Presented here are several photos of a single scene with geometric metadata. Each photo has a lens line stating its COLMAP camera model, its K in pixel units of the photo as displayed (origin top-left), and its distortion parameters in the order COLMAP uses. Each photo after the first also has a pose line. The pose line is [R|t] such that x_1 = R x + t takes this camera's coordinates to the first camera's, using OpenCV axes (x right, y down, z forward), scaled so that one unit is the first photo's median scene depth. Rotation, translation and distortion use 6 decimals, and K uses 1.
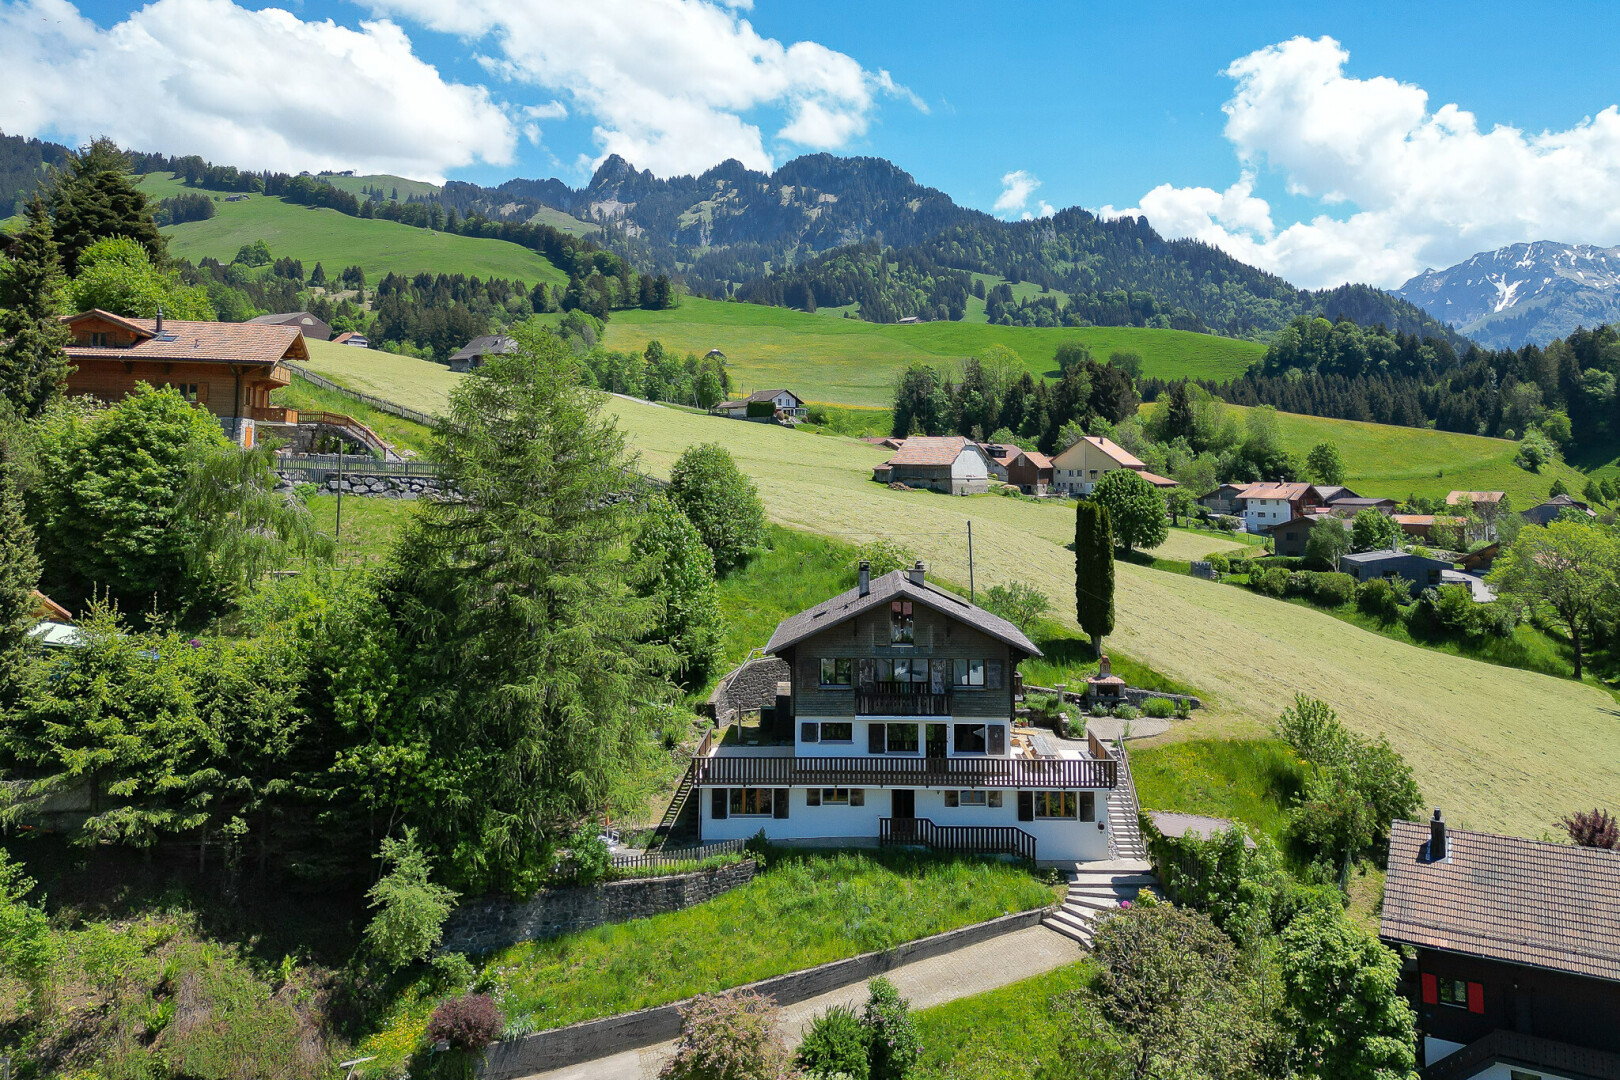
lens RADIAL K [[1194.8, 0, 881.5], [0, 1194.8, 390.3], [0, 0, 1]] dist [0.042153, -0.005160]
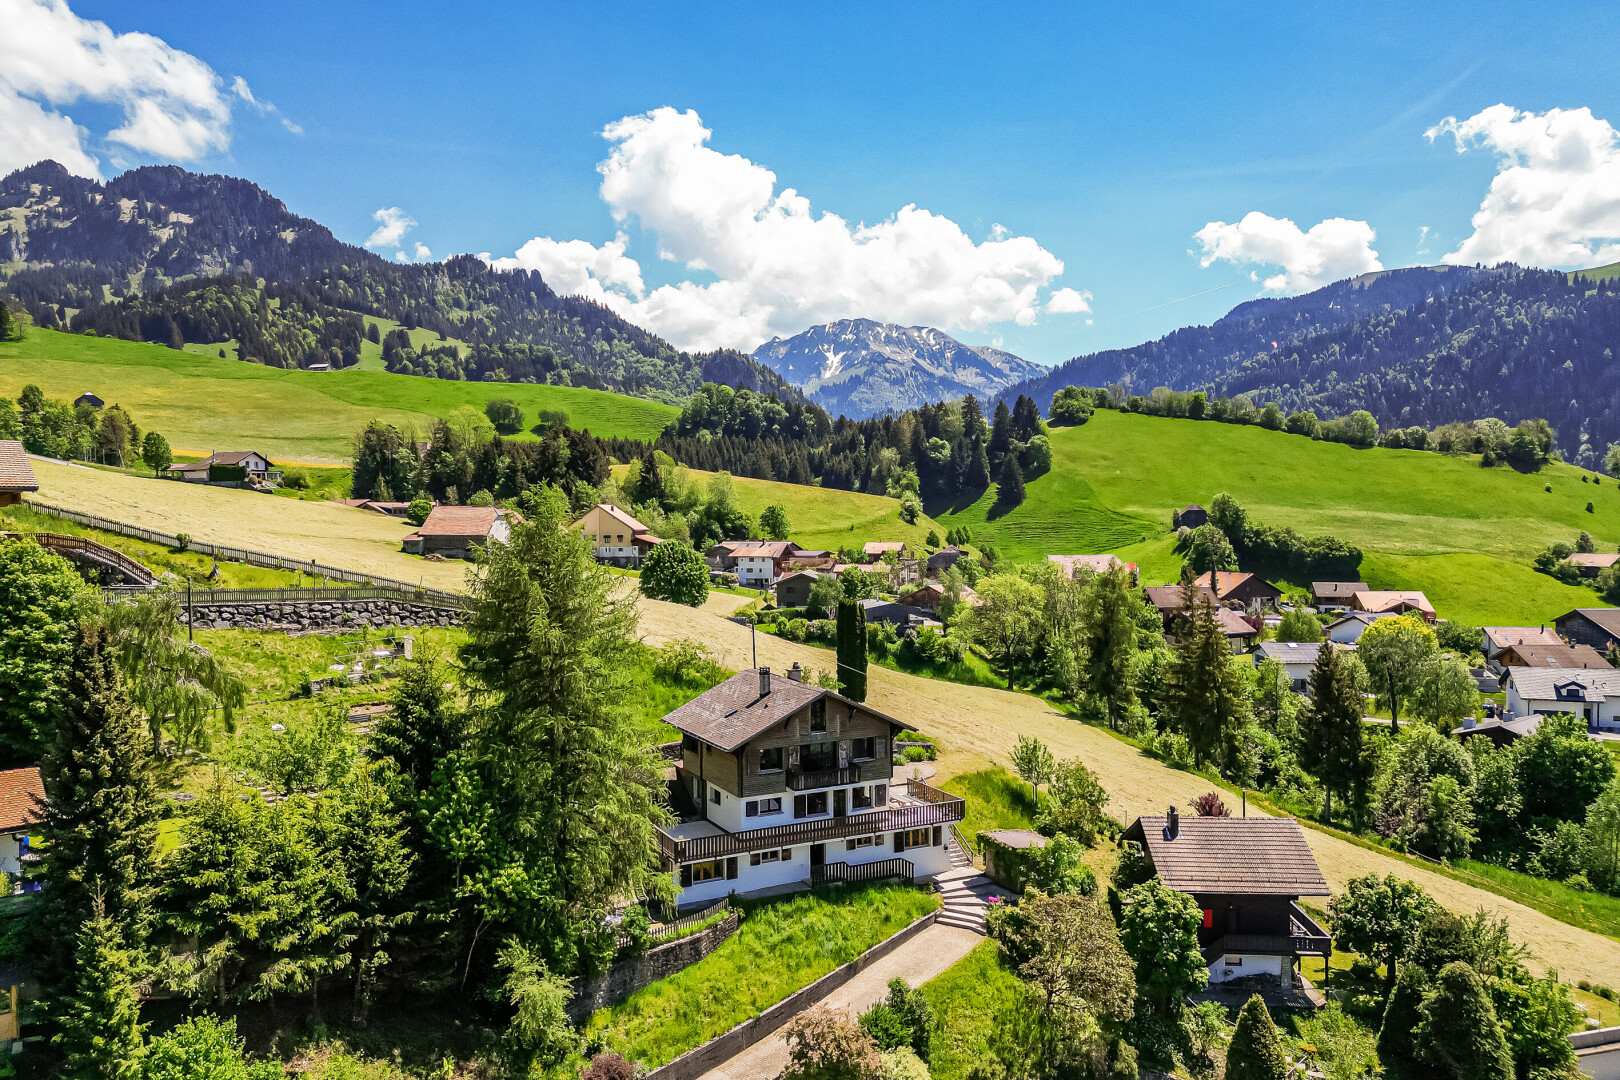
lens RADIAL K [[1121.1, 0, 809.8], [0, 1121.1, 548.7], [0, 0, 1]] dist [0.099332, -0.117301]
pose [[0.898117, -0.026186, 0.438977, -0.080899], [-0.016502, 0.995515, 0.093148, -0.015268], [-0.439448, -0.090902, 0.893657, -0.009276]]
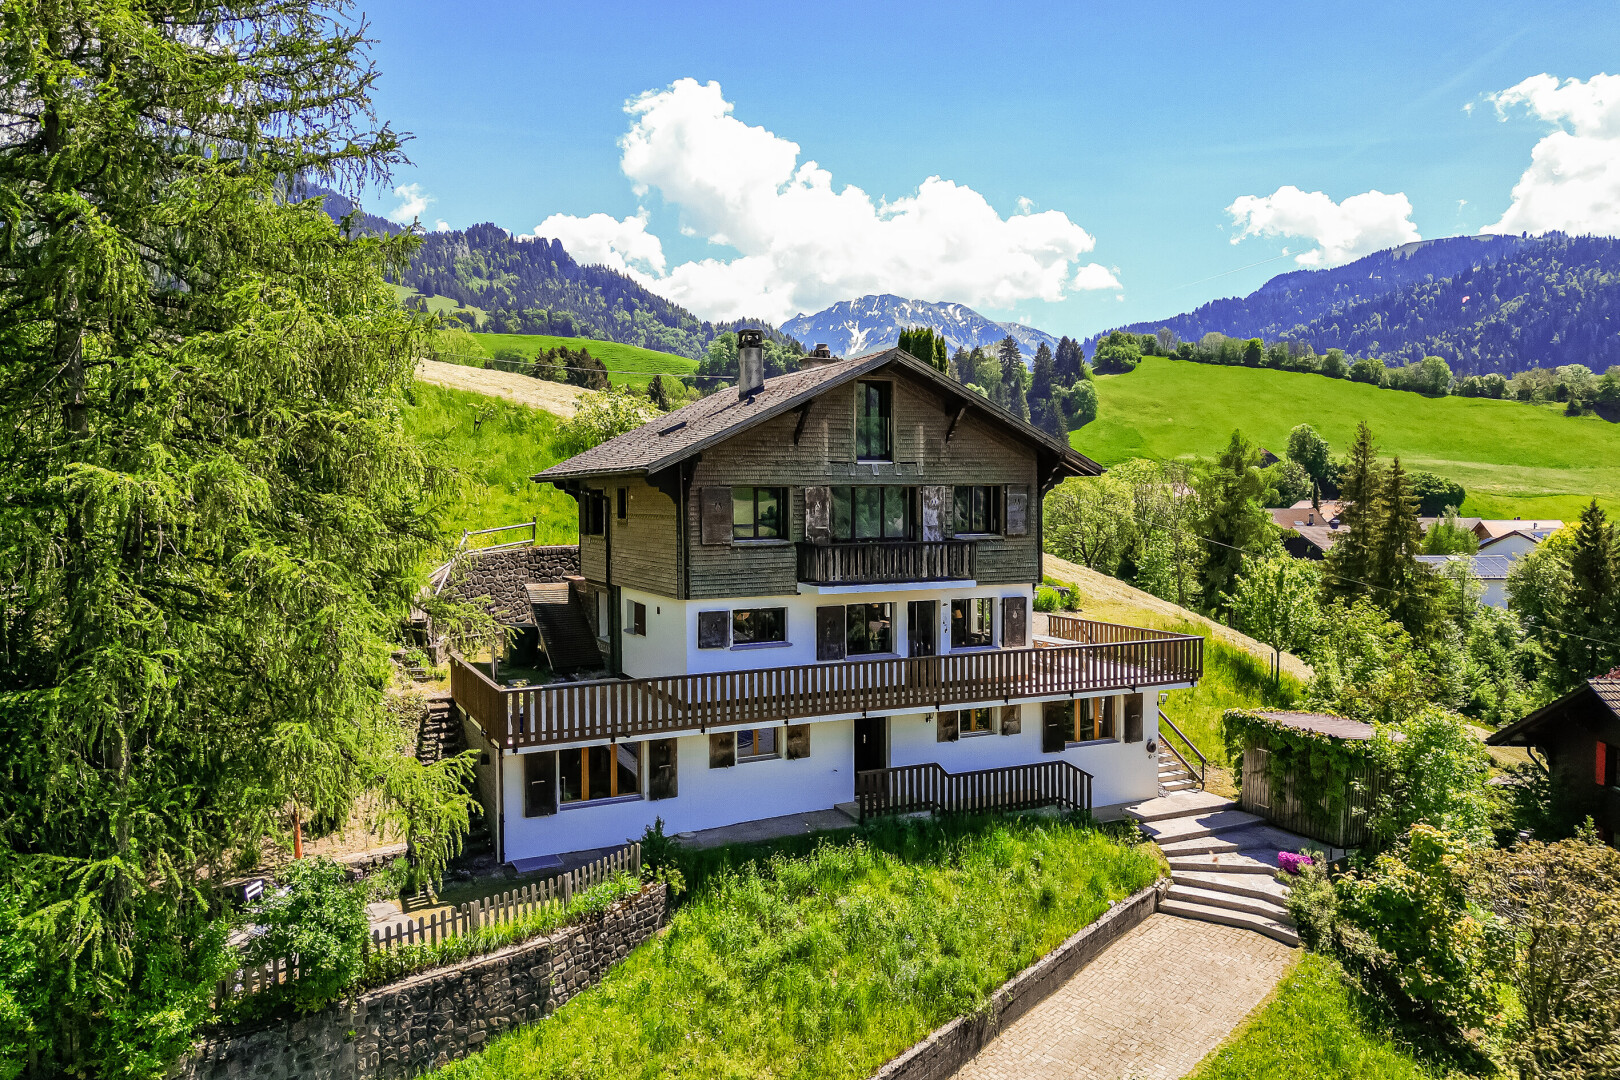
lens RADIAL K [[1135.2, 0, 810.0], [0, 1135.2, 540.0], [0, 0, 1]] dist [0.077500, -0.066567]
pose [[0.907335, -0.029416, 0.419379, -0.035192], [-0.016749, 0.994228, 0.105975, 0.030454], [-0.420075, -0.103179, 0.901605, 0.085607]]
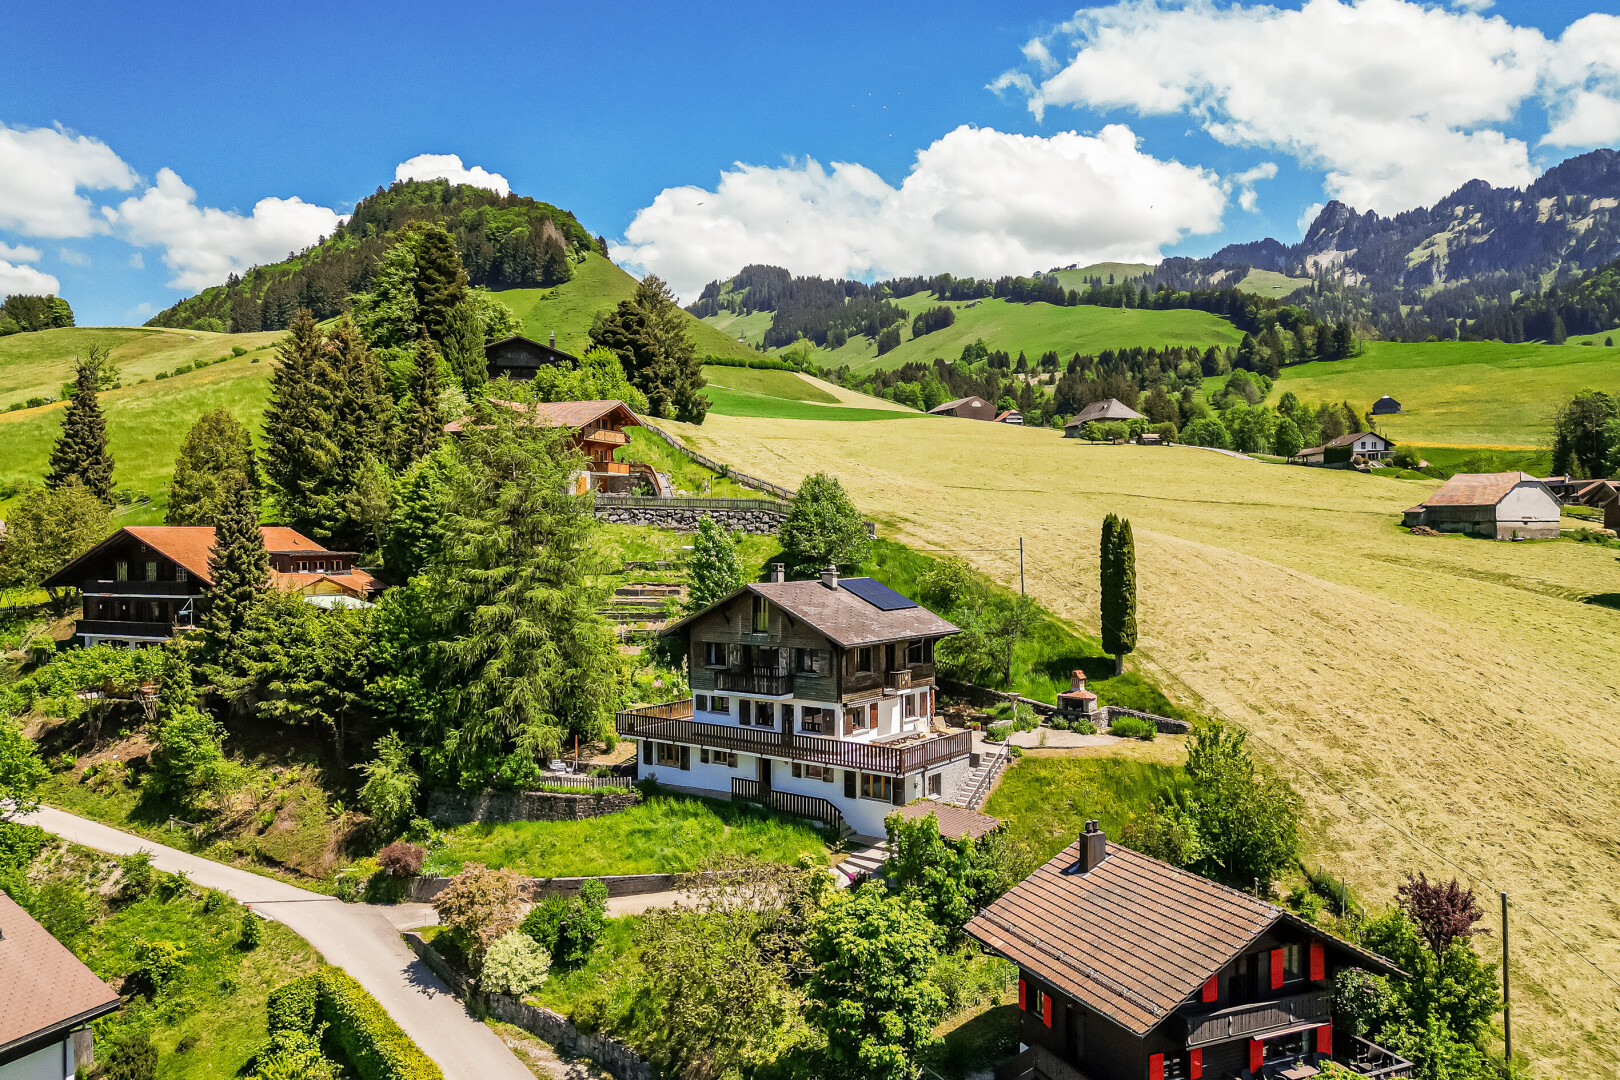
lens RADIAL K [[1135.2, 0, 810.0], [0, 1135.2, 540.0], [0, 0, 1]] dist [0.077500, -0.066567]
pose [[0.794135, -0.009741, -0.607663, 0.112187], [0.053692, 0.997086, 0.054185, 0.010581], [0.605365, -0.075657, 0.792344, 0.027892]]
